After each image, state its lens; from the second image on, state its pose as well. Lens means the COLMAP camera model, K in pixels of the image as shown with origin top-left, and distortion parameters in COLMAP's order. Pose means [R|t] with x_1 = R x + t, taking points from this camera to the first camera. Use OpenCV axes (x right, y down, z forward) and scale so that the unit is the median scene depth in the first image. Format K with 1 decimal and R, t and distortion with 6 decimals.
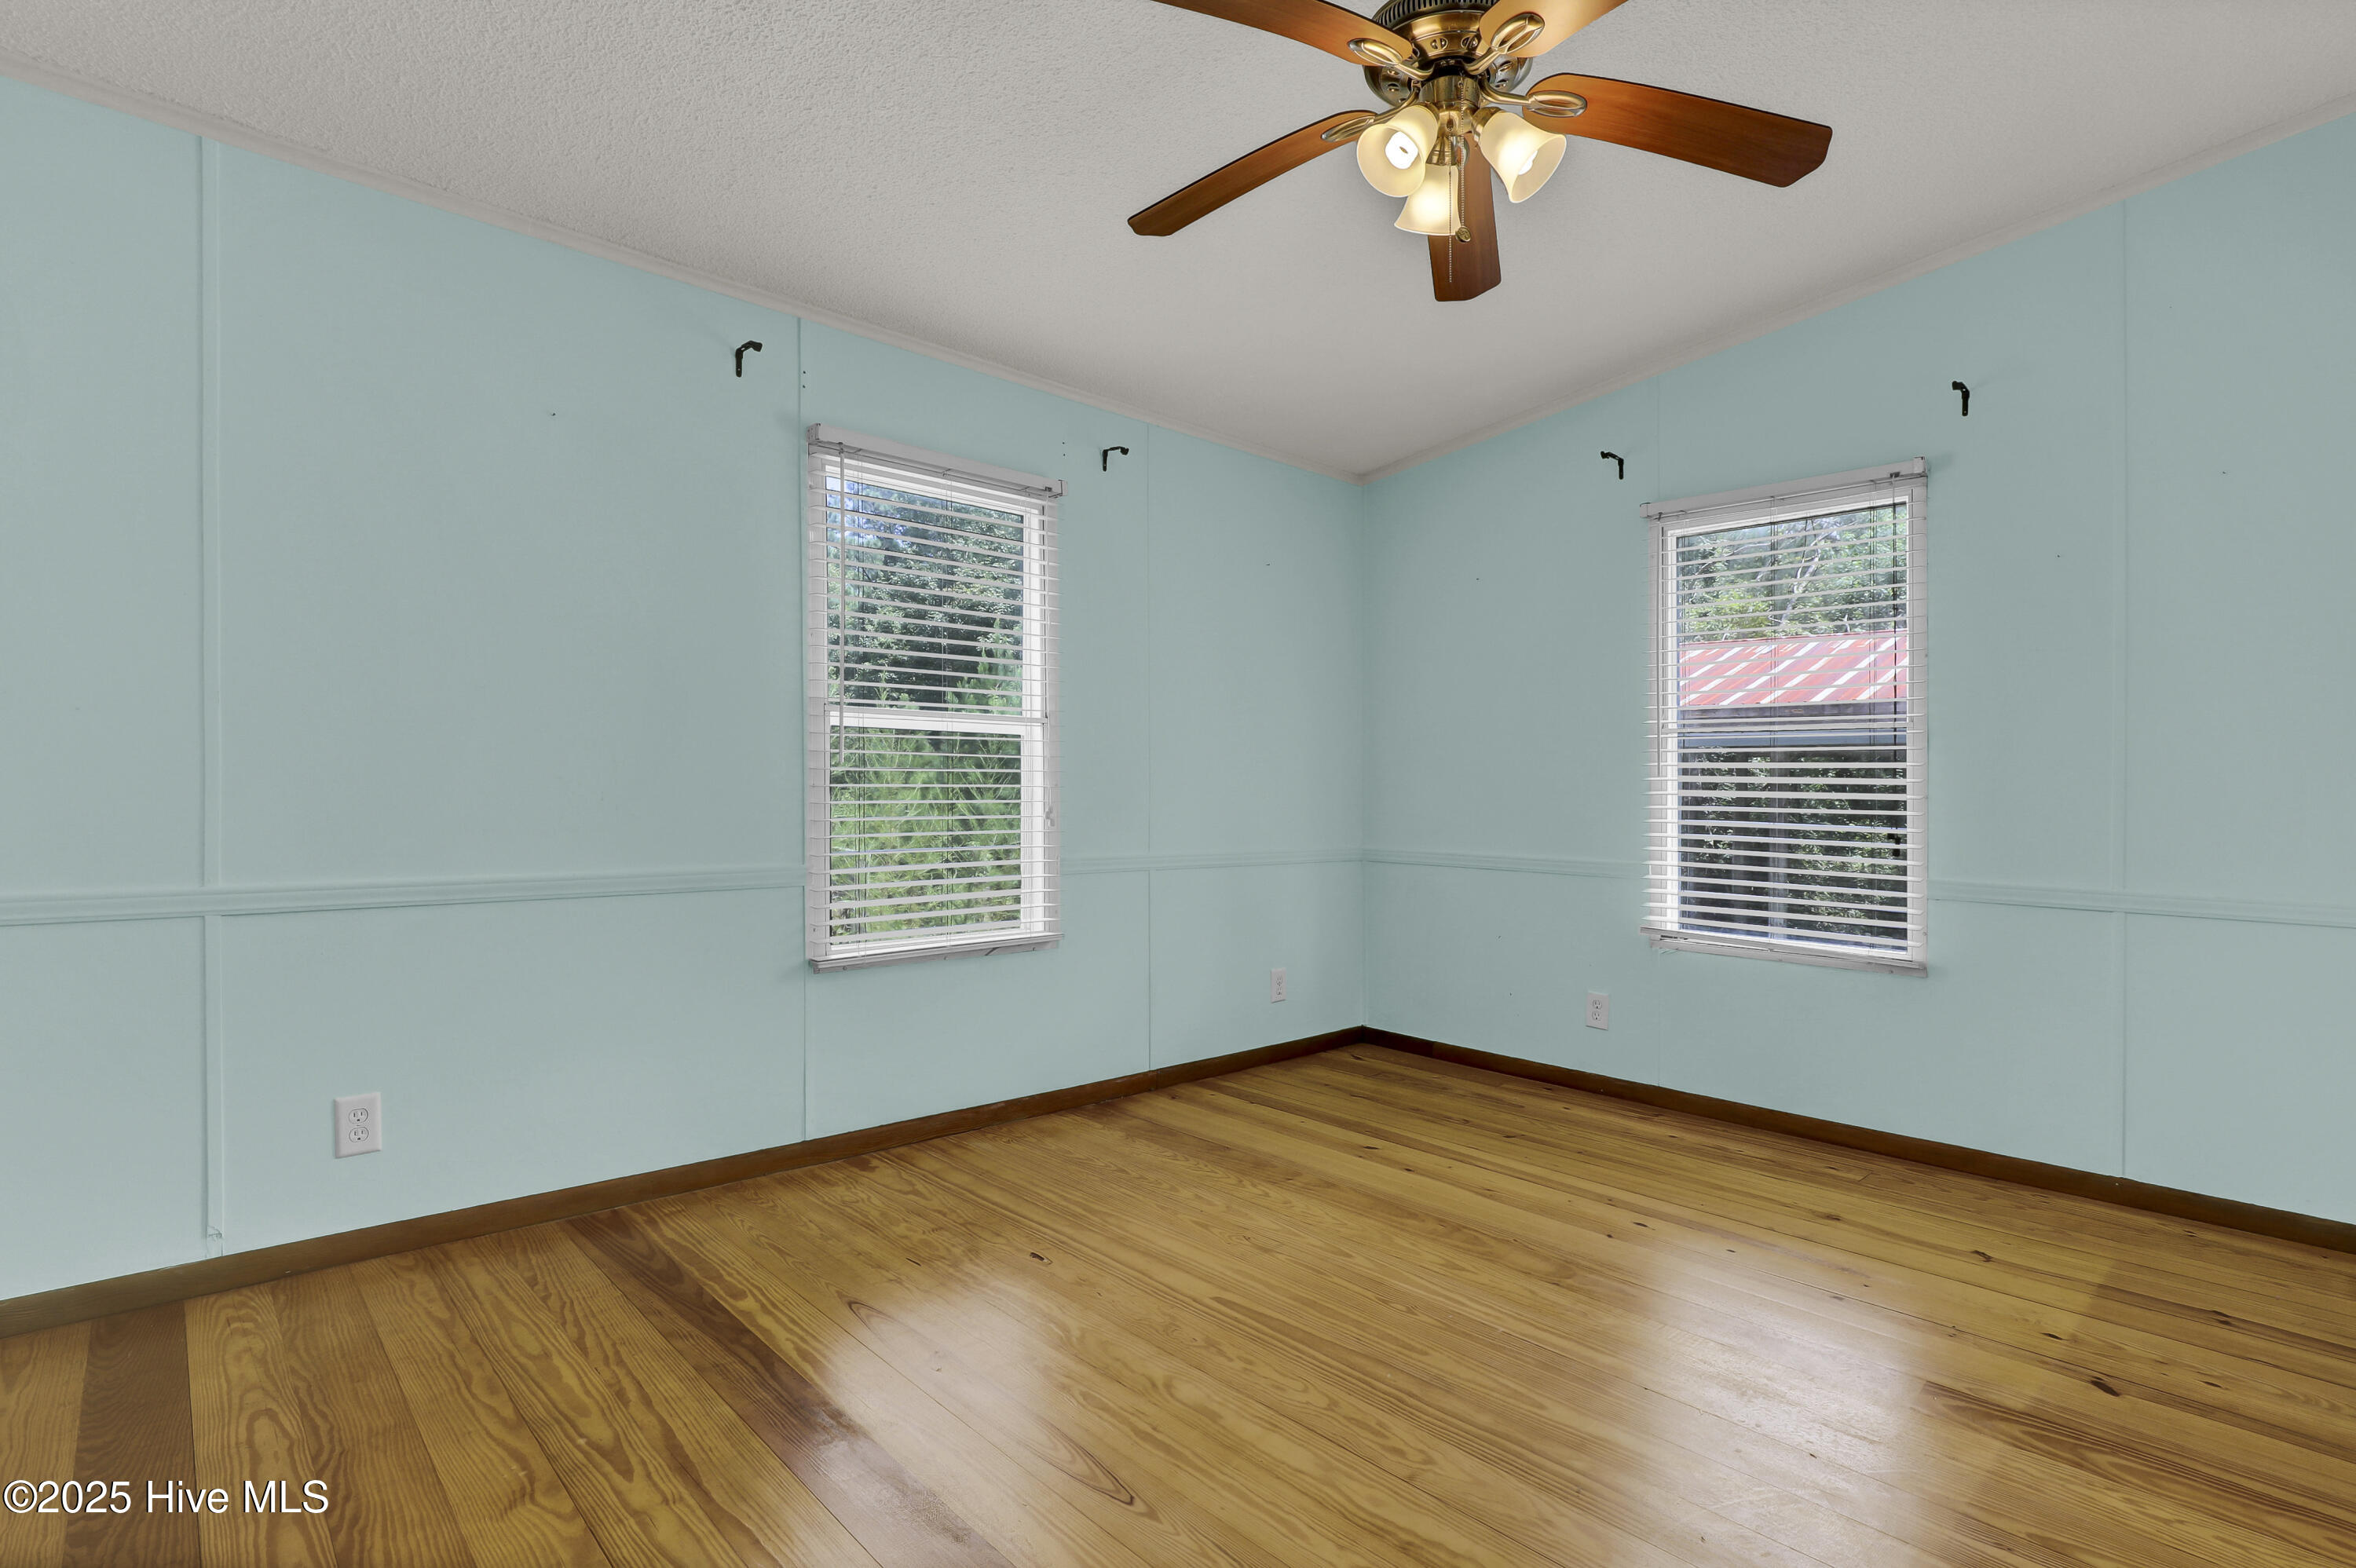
lens RADIAL K [[1104.1, 0, 1179.3], [0, 1104.1, 785.6], [0, 0, 1]] dist [-0.014956, -0.000346]
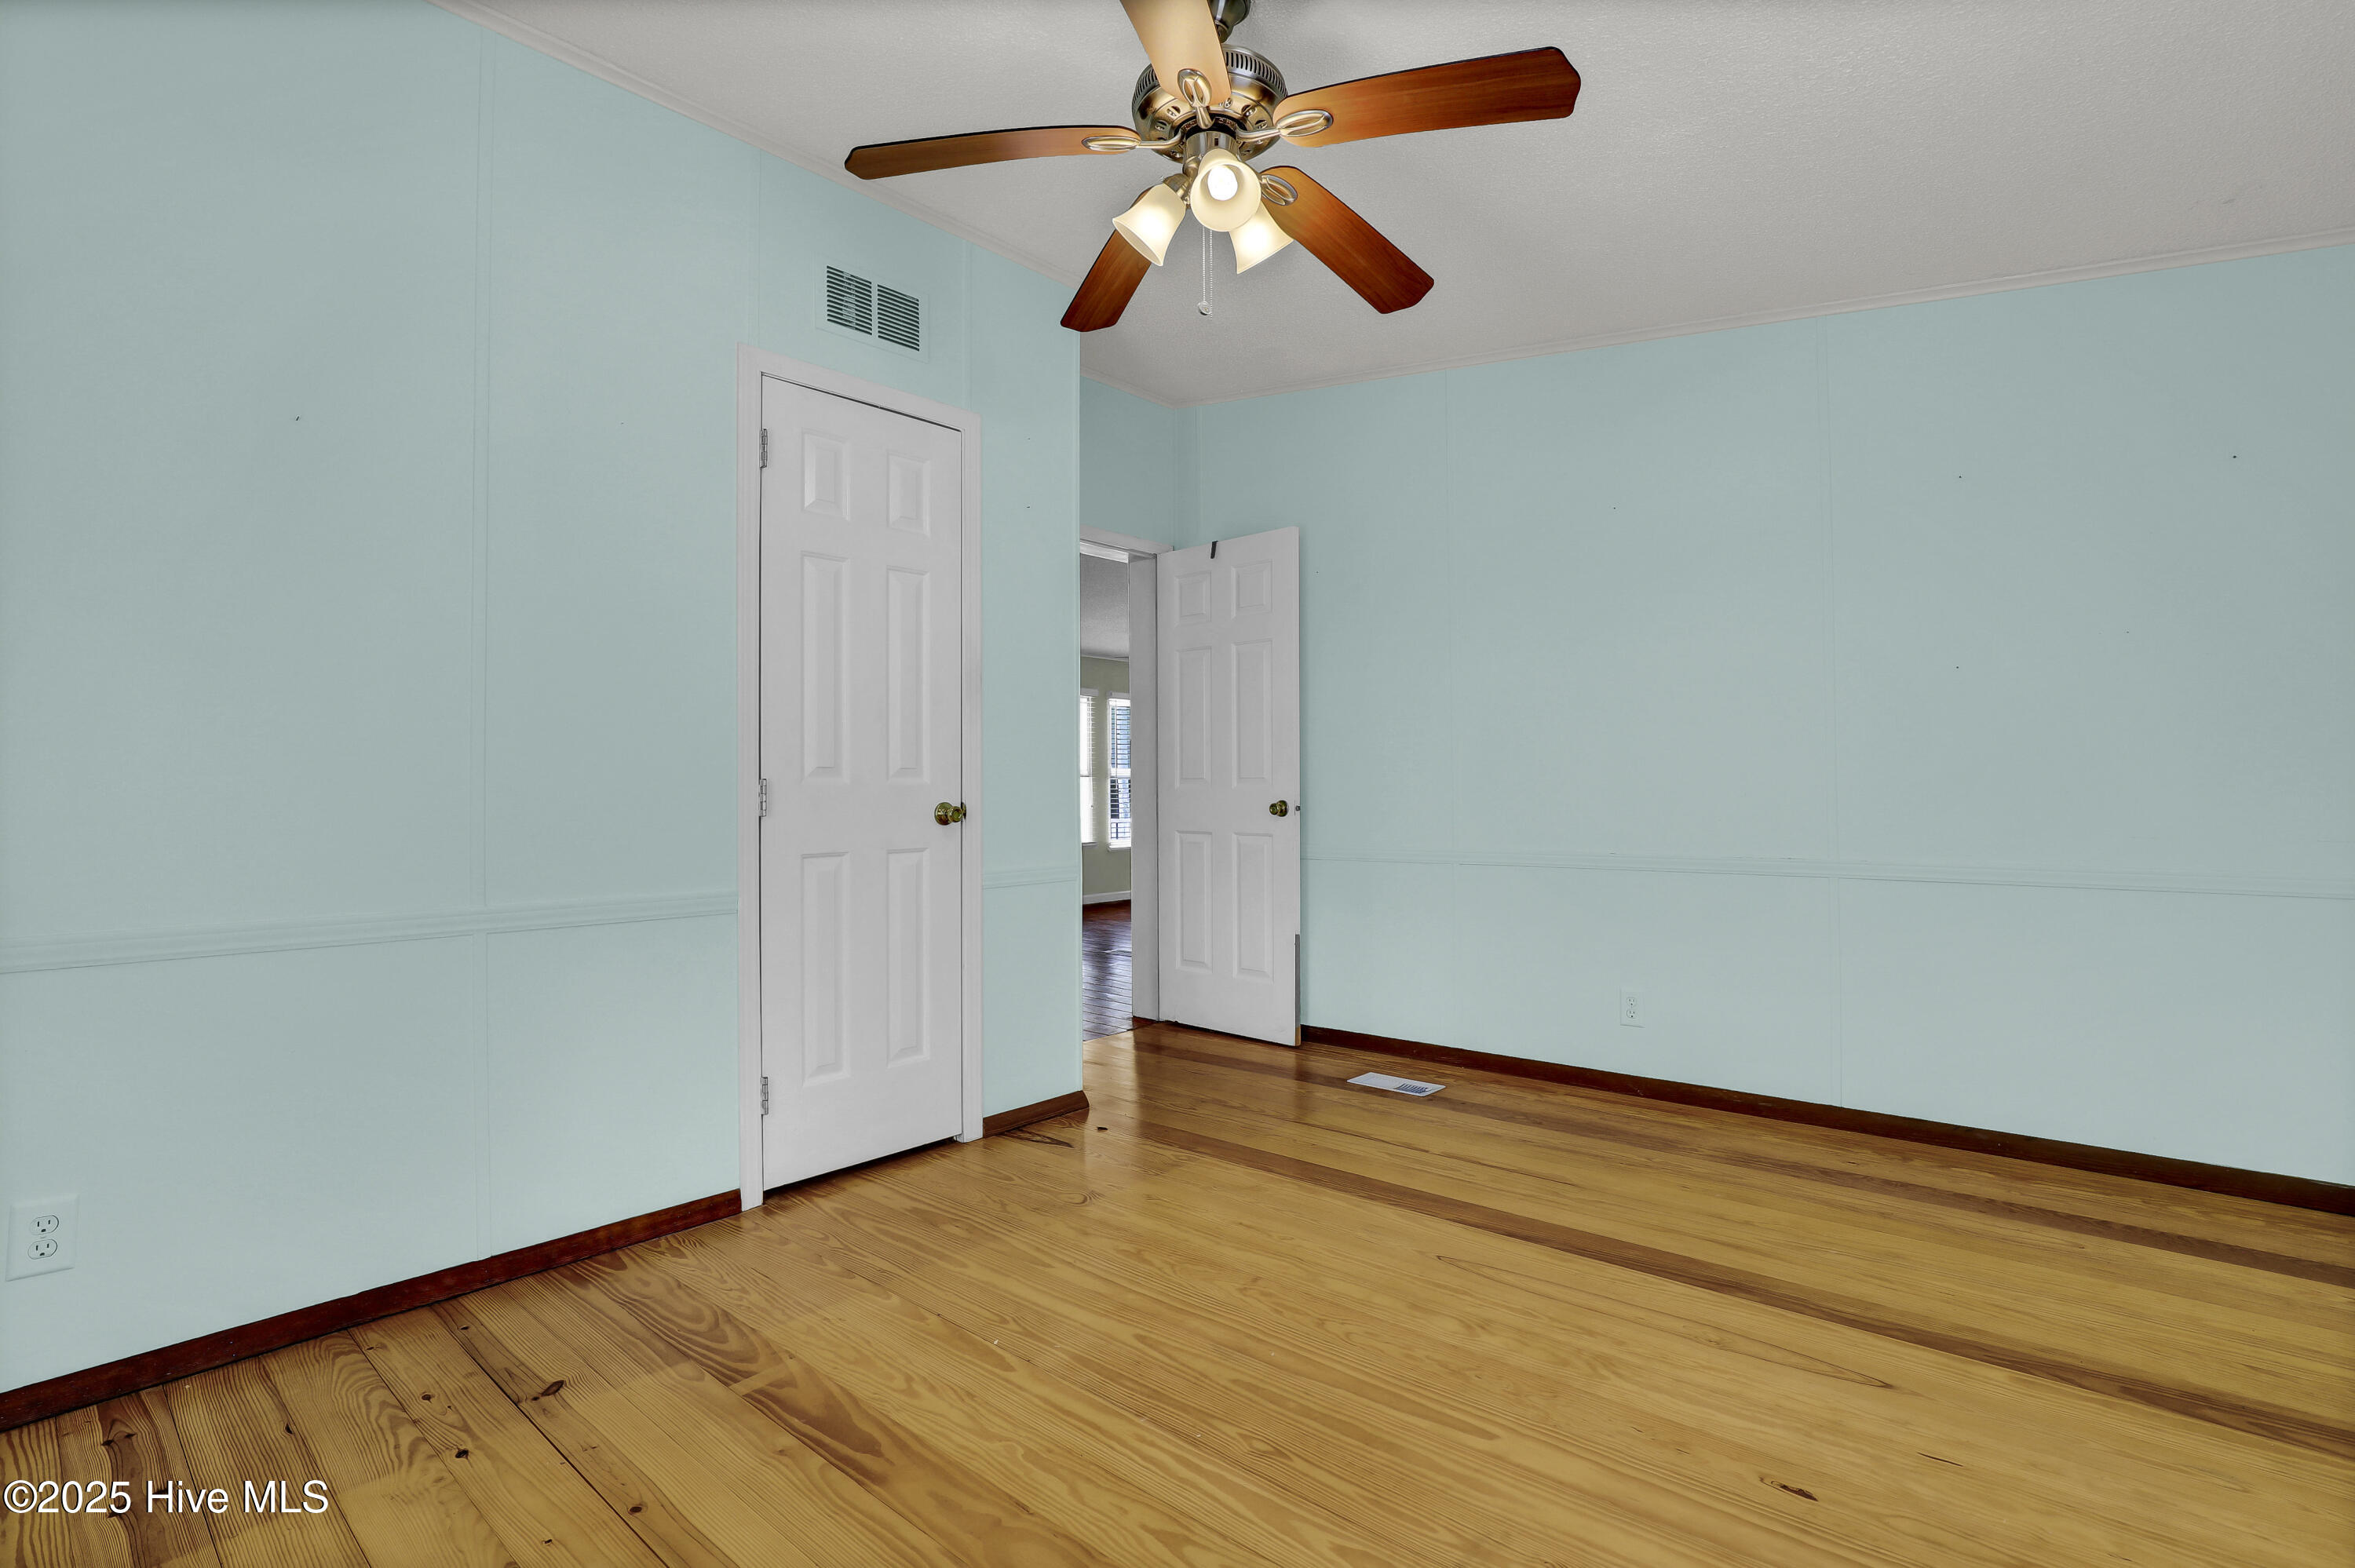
lens RADIAL K [[1103.6, 0, 1174.9], [0, 1103.6, 790.2], [0, 0, 1]] dist [-0.014956, -0.000346]
pose [[-0.994156, -0.006408, -0.107760, 0.413046], [-0.005770, 0.999964, -0.006235, 0.014834], [0.107796, -0.005577, -0.994157, 2.101938]]
